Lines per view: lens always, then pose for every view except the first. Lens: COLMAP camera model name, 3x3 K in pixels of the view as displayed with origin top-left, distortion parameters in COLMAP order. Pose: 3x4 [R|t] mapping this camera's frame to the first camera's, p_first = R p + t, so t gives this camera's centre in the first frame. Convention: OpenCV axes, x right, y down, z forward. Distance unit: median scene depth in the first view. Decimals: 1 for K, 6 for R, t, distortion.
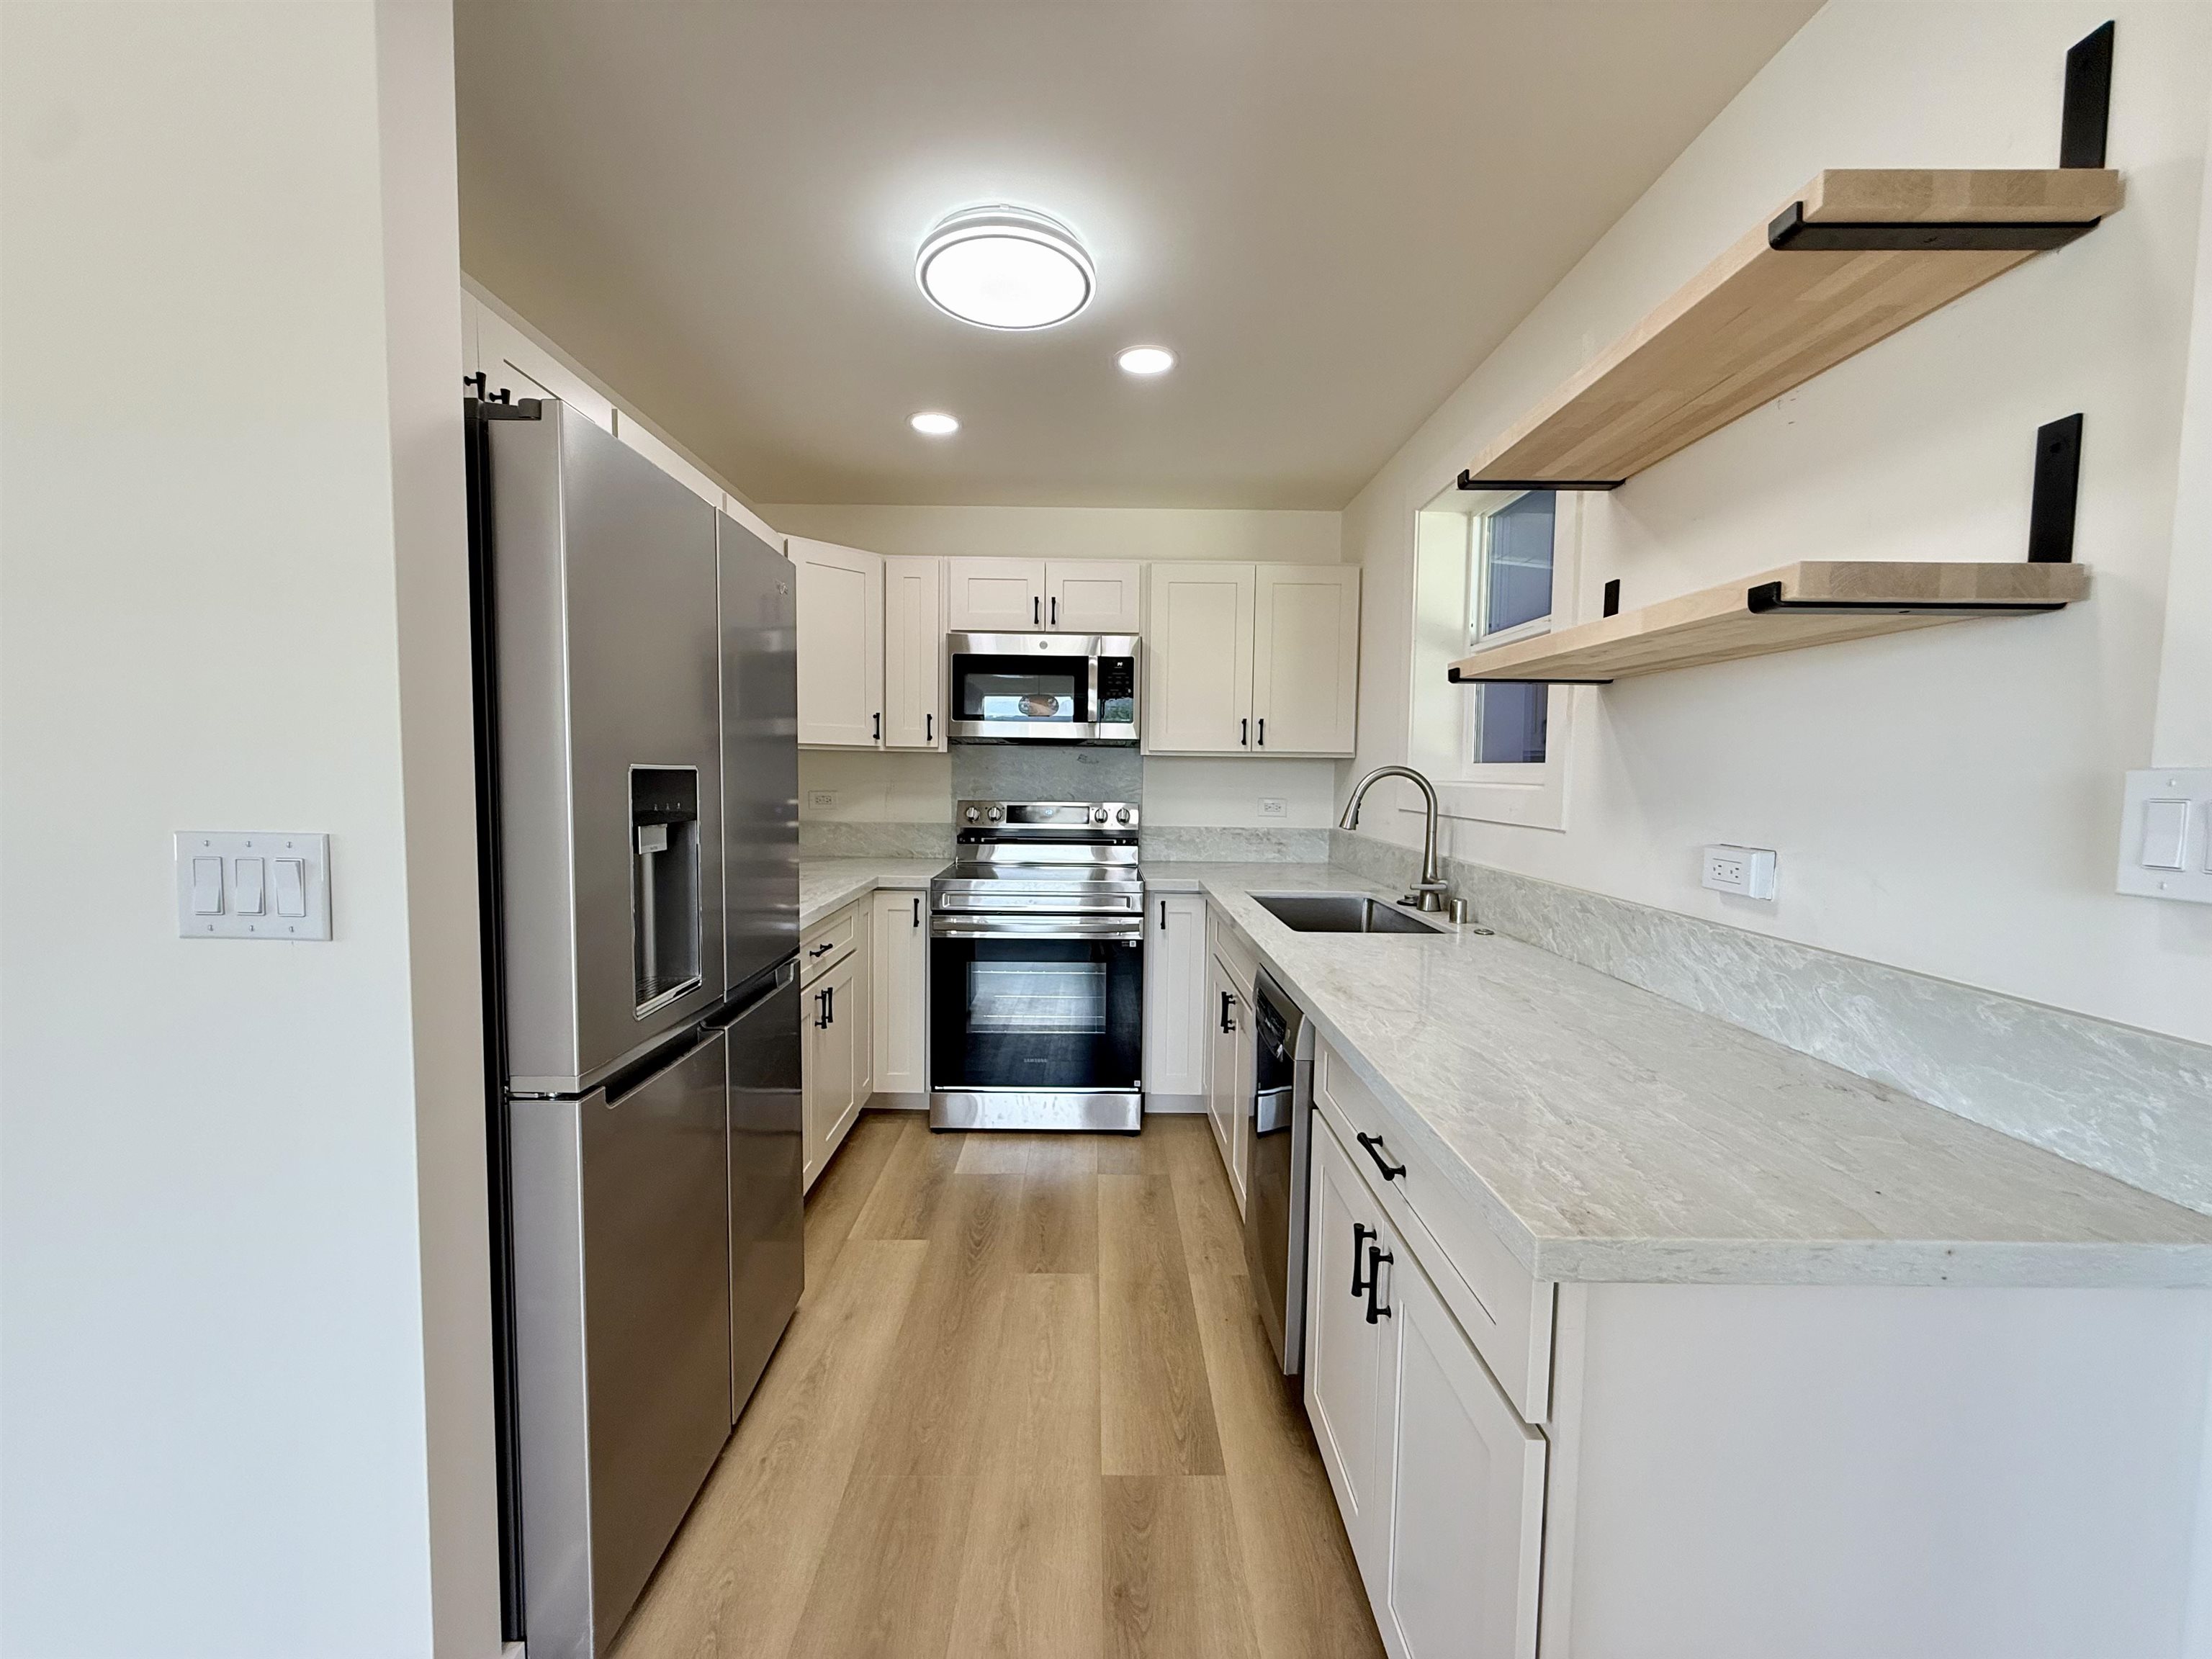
lens RADIAL K [[882.0, 0, 1101.7], [0, 882.0, 825.5], [0, 0, 1]] dist [-0.000096, 0.000209]
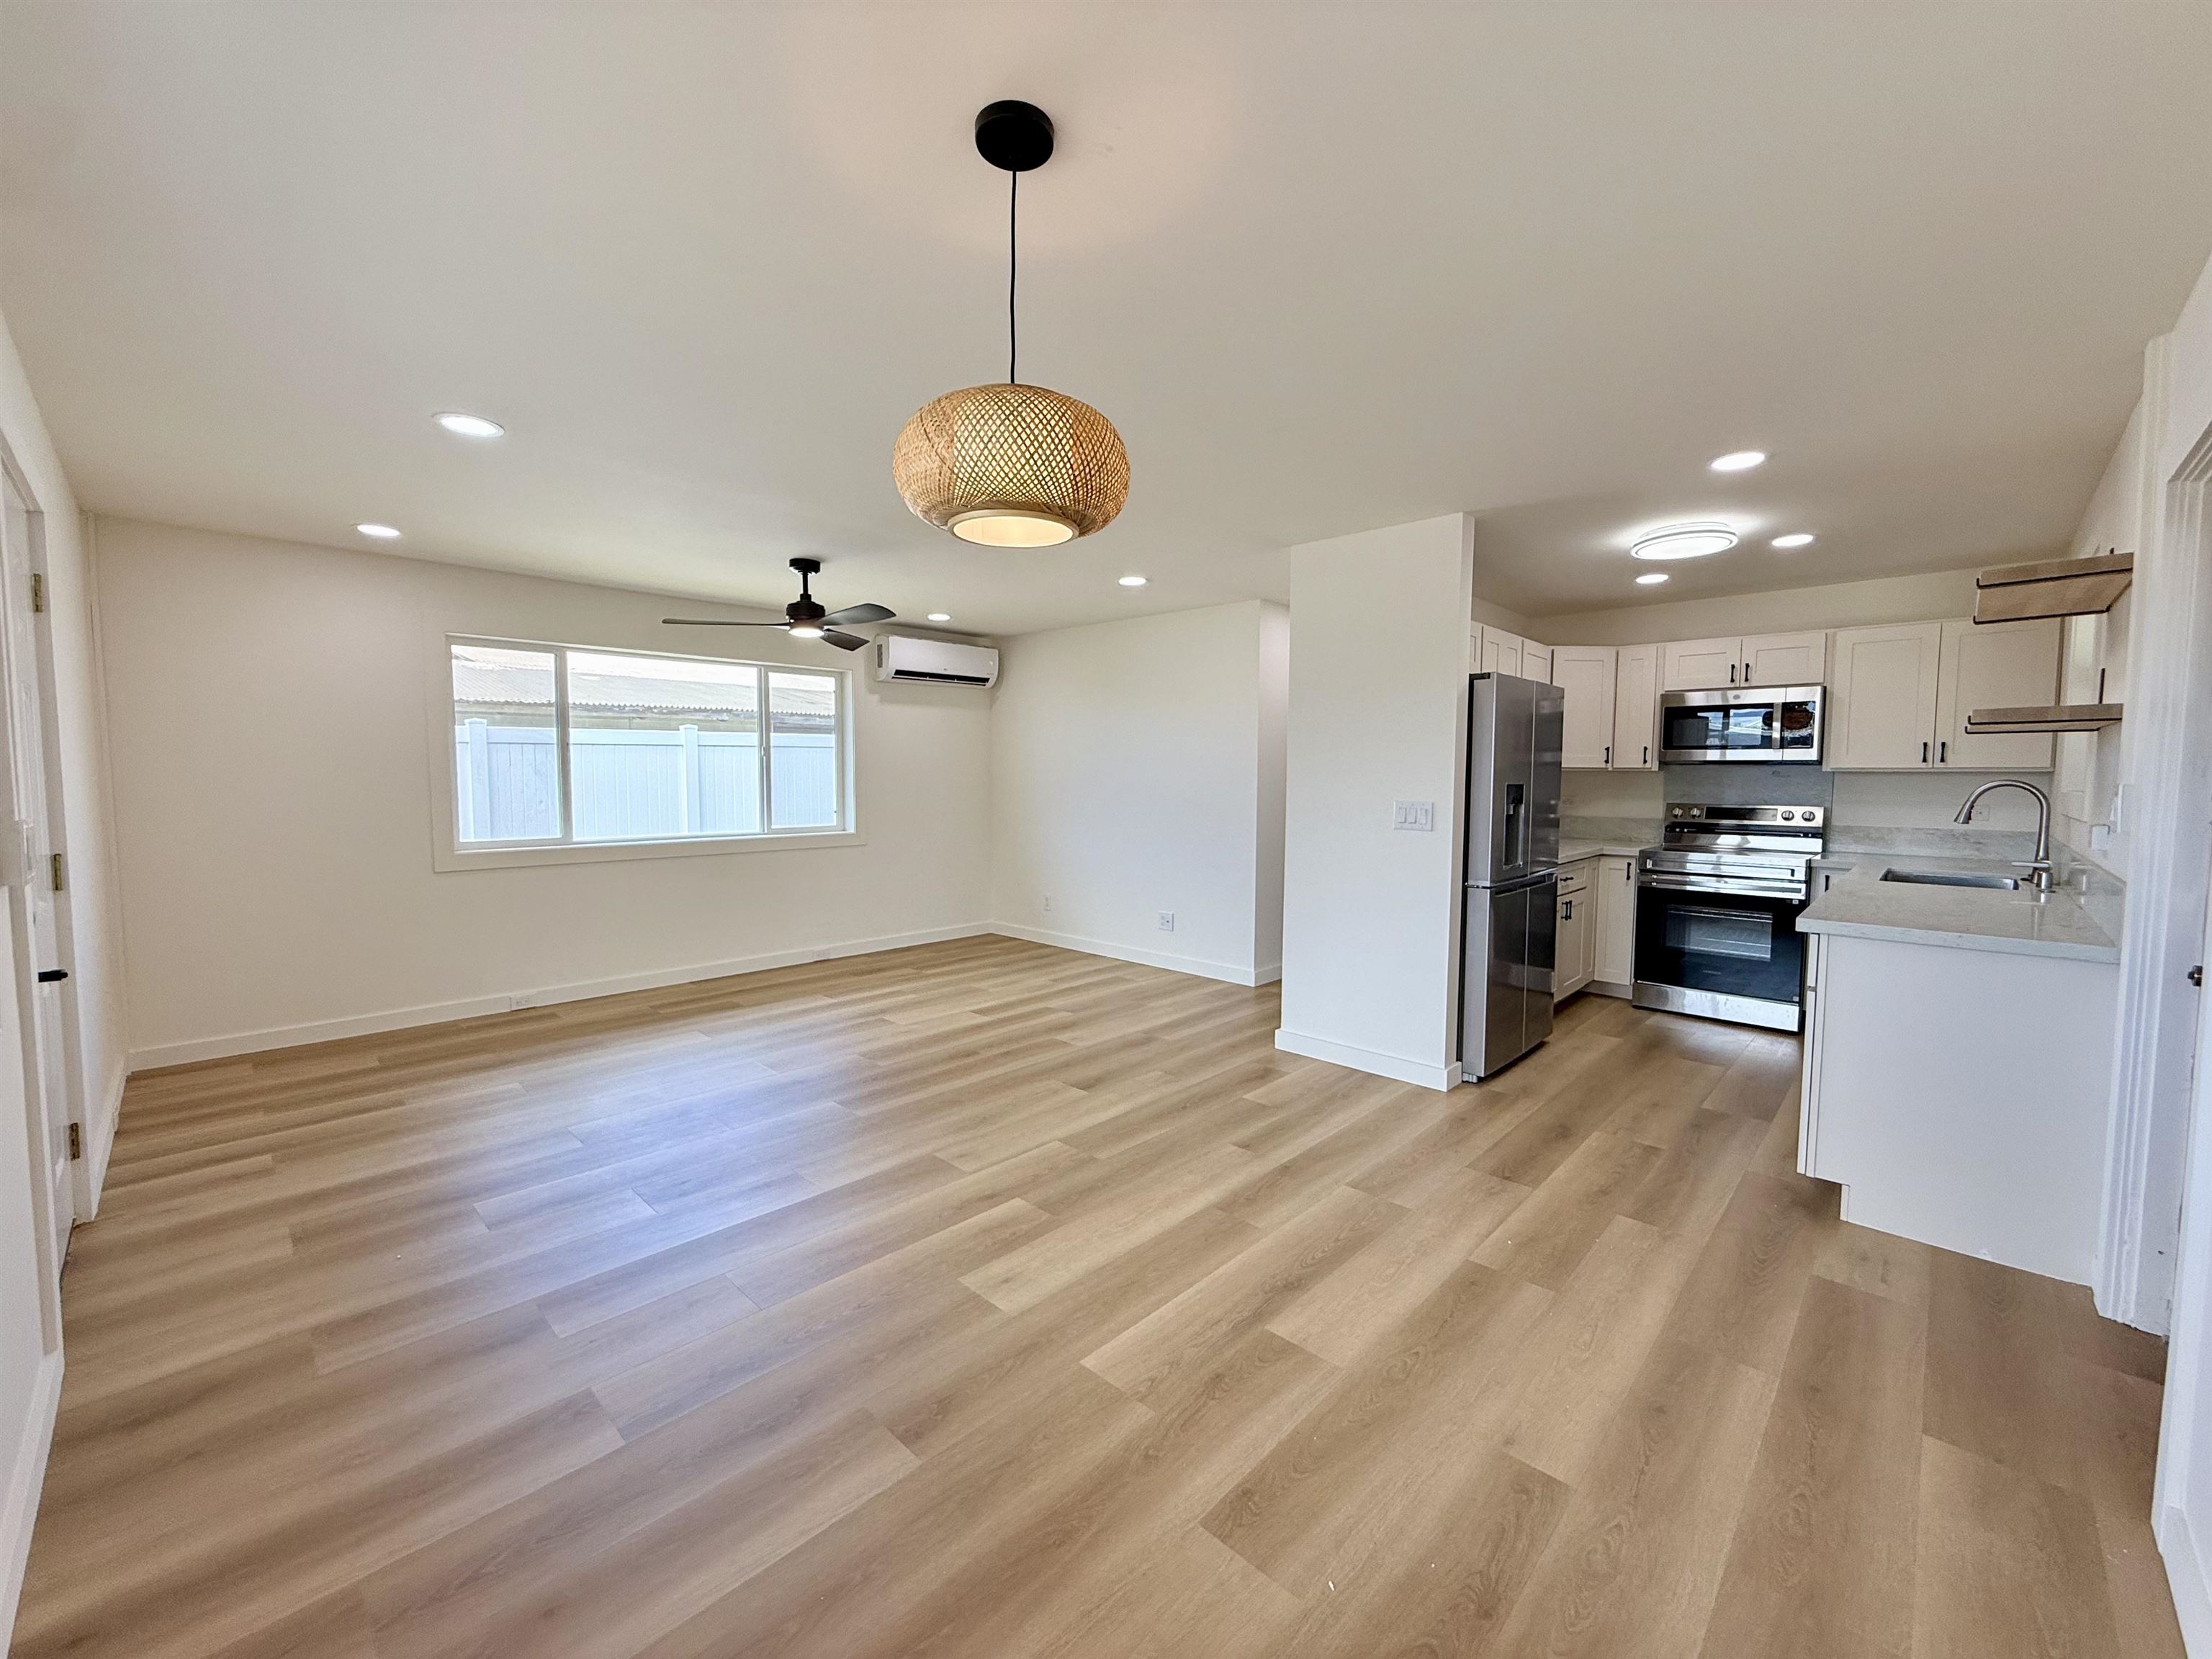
lens RADIAL K [[882.0, 0, 1104.8], [0, 882.0, 829.0], [0, 0, 1]] dist [-0.000096, 0.000209]
pose [[0.712704, 0.034101, -0.700635, 0.238538], [-0.039674, 0.999178, 0.008274, 0.047566], [0.700342, 0.021900, 0.713472, -0.839636]]
